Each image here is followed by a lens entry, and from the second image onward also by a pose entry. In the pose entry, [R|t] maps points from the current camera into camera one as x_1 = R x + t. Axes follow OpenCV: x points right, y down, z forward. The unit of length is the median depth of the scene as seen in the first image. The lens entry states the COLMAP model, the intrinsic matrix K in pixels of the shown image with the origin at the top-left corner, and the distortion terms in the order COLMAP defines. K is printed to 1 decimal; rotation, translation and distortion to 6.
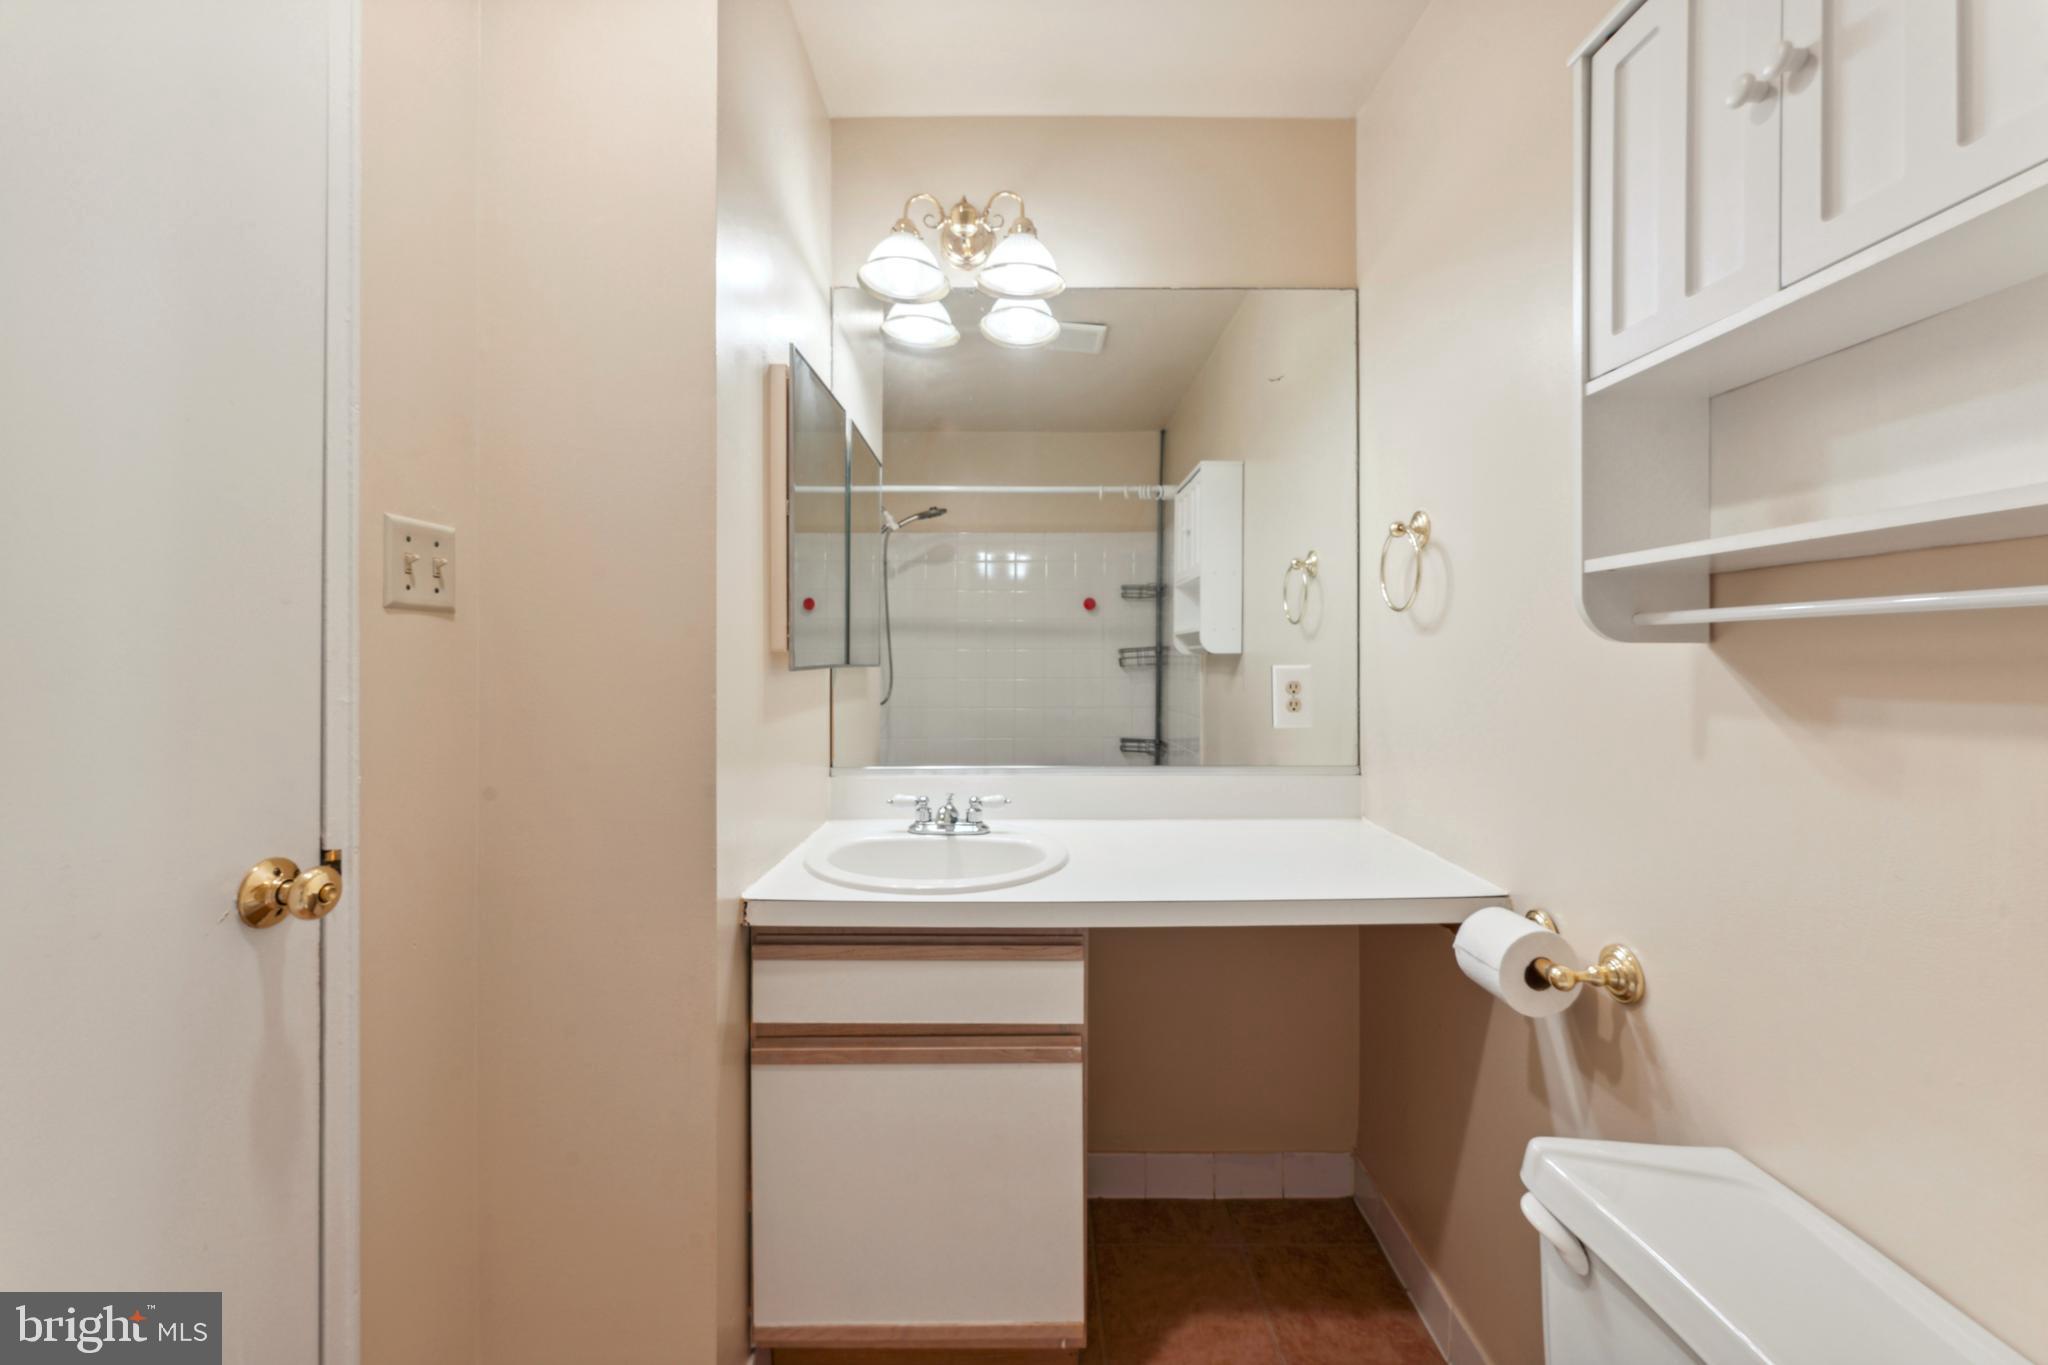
lens RADIAL K [[823.1, 0, 1031.2], [0, 823.1, 662.7], [0, 0, 1]] dist [0.000090, -0.000048]
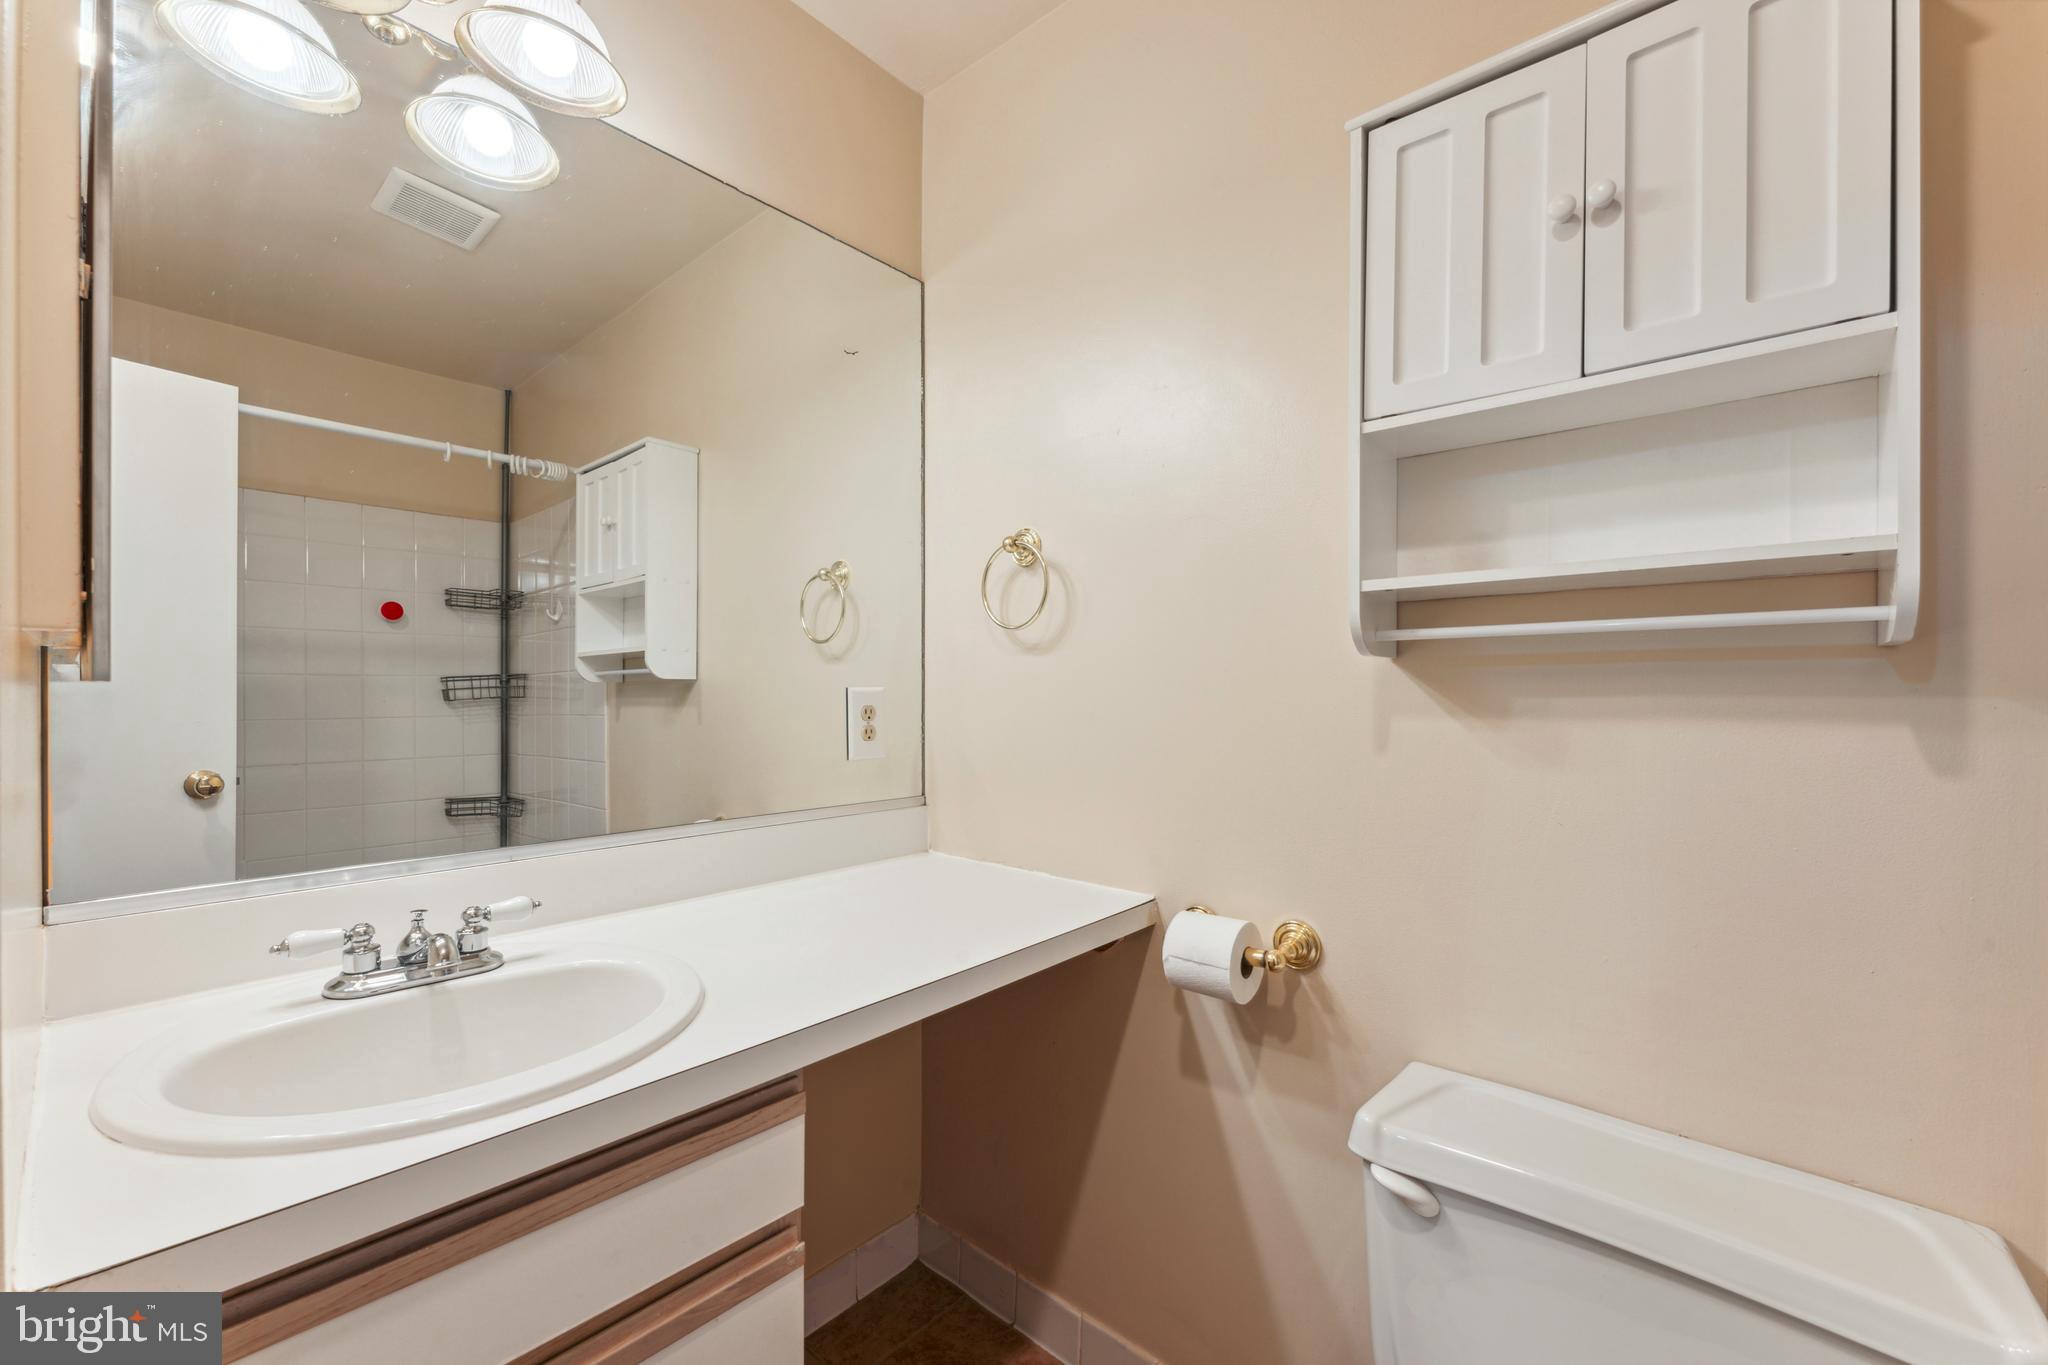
lens RADIAL K [[827.2, 0, 1031.8], [0, 827.2, 704.5], [0, 0, 1]] dist [0.000893, 0.000064]
pose [[0.657090, -0.007345, 0.753776, -0.249872], [0.005907, 0.999972, 0.004595, 0.019309], [-0.753789, 0.001434, 0.657115, 0.316734]]
